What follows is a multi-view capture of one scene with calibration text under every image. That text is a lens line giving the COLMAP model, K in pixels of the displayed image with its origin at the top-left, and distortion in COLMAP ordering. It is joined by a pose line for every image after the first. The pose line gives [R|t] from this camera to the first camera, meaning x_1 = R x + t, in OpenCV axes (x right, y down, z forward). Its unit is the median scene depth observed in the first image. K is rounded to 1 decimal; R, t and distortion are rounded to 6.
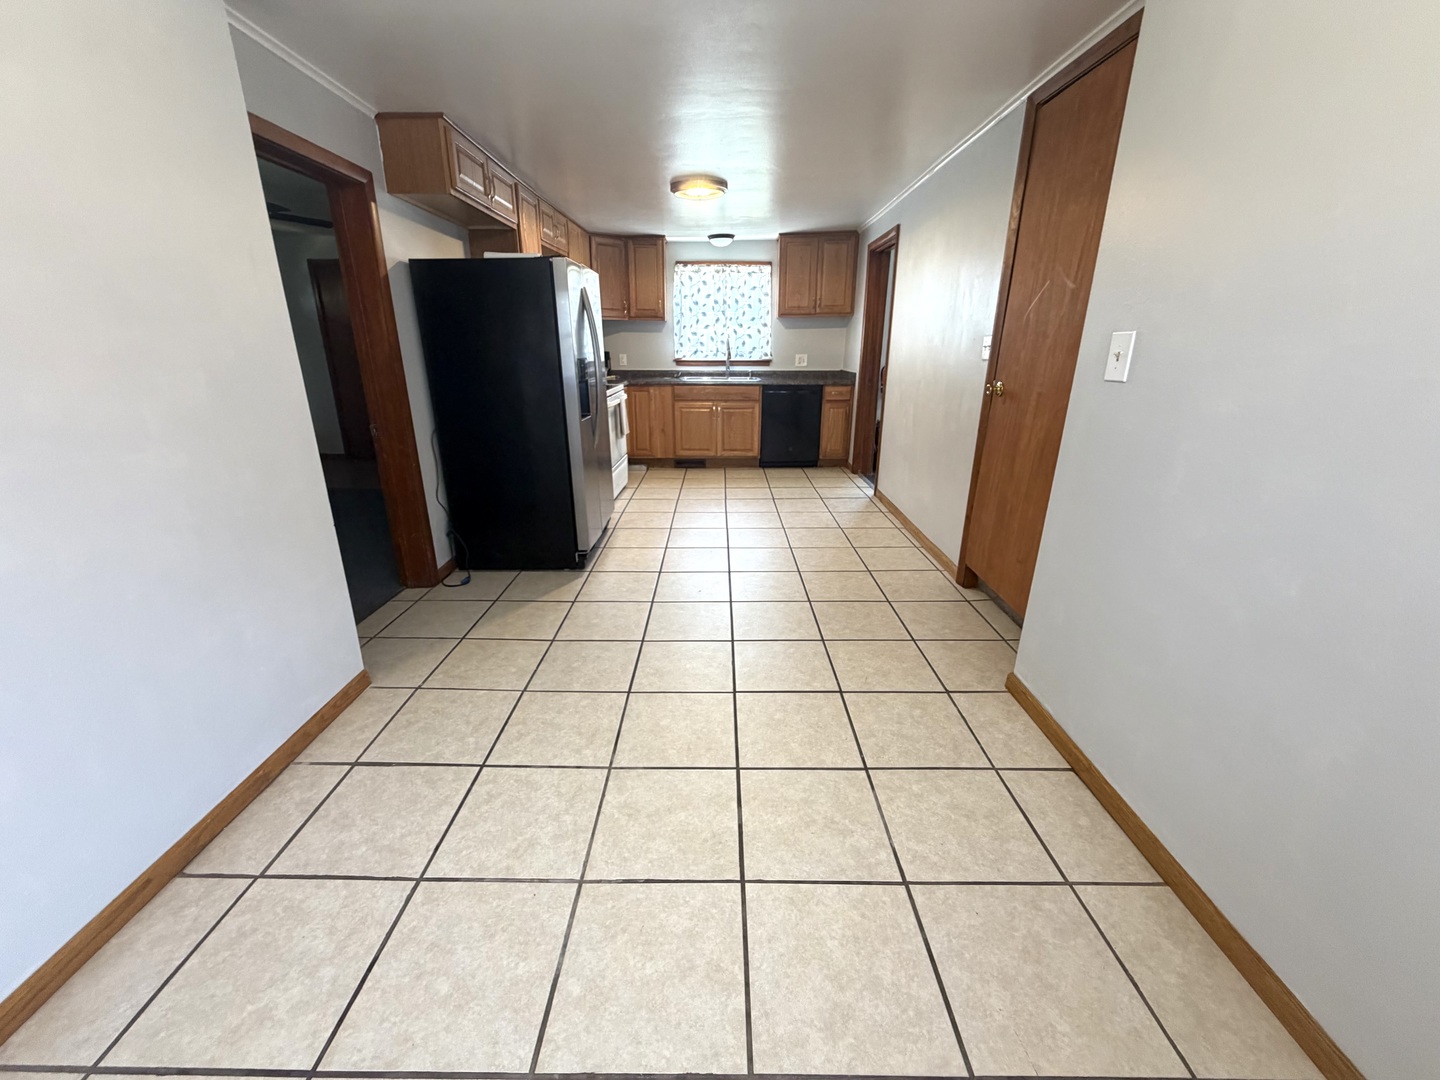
lens RADIAL K [[581.1, 0, 711.7], [0, 581.1, 539.1], [0, 0, 1]] dist [0.008218, -0.000020]
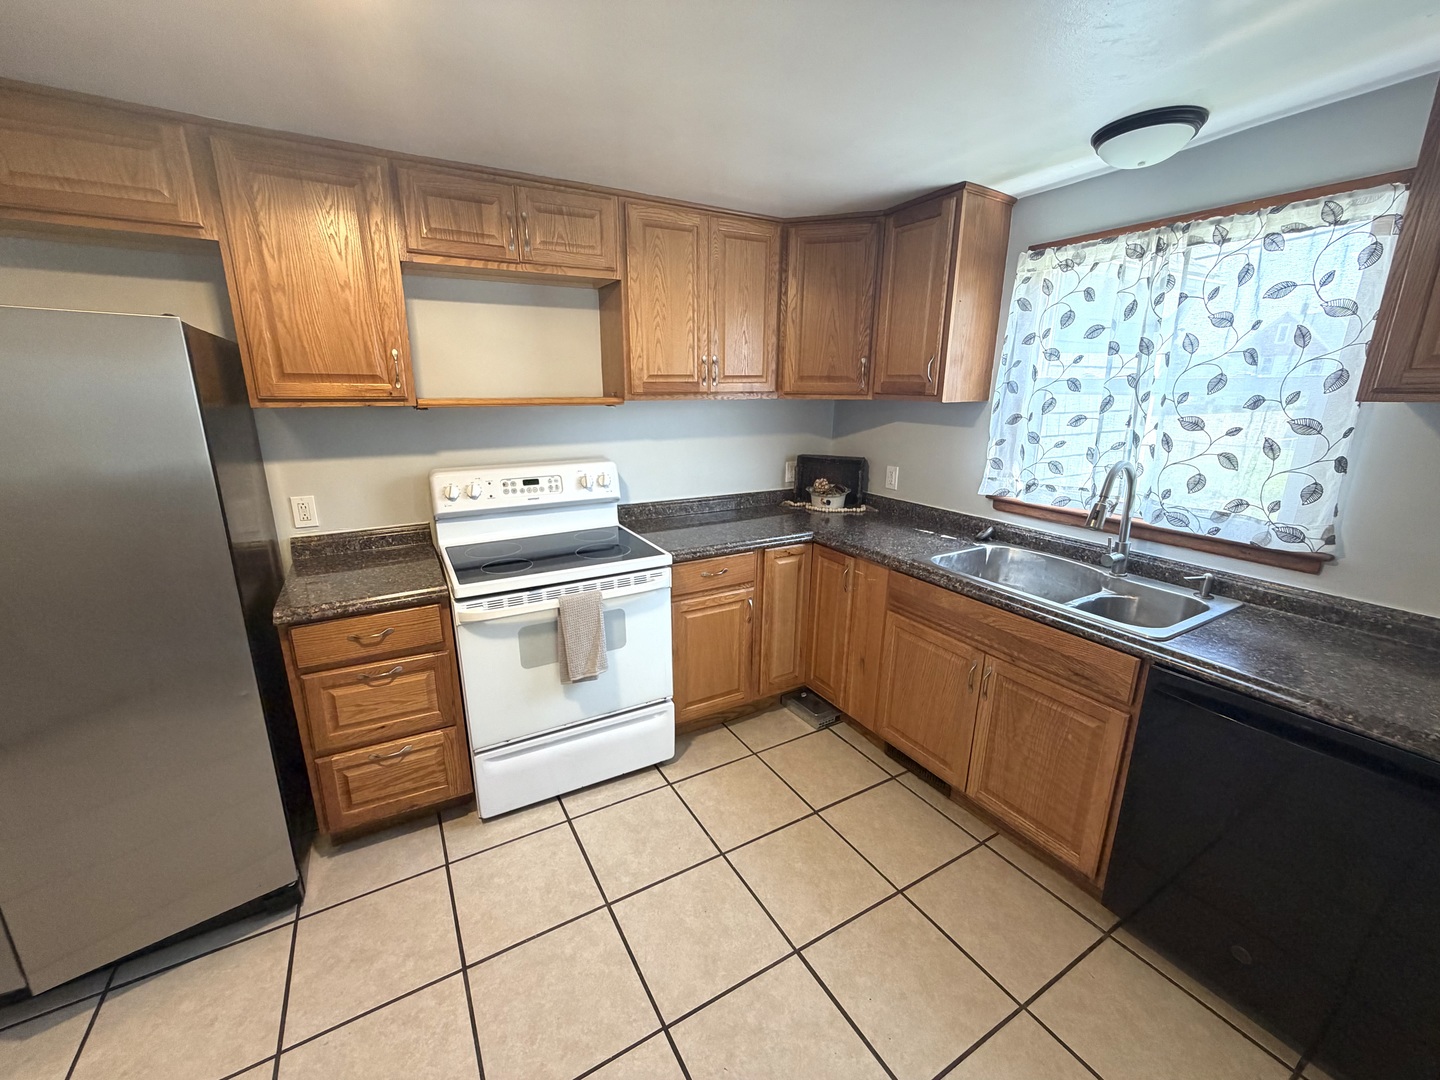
lens RADIAL K [[581.1, 0, 721.3], [0, 581.1, 533.5], [0, 0, 1]] dist [0.008218, -0.000020]
pose [[0.516301, 0.214556, -0.829096, 0.184118], [-0.279459, 0.957324, 0.073712, -0.273500], [0.809529, 0.193641, 0.554226, 0.666696]]
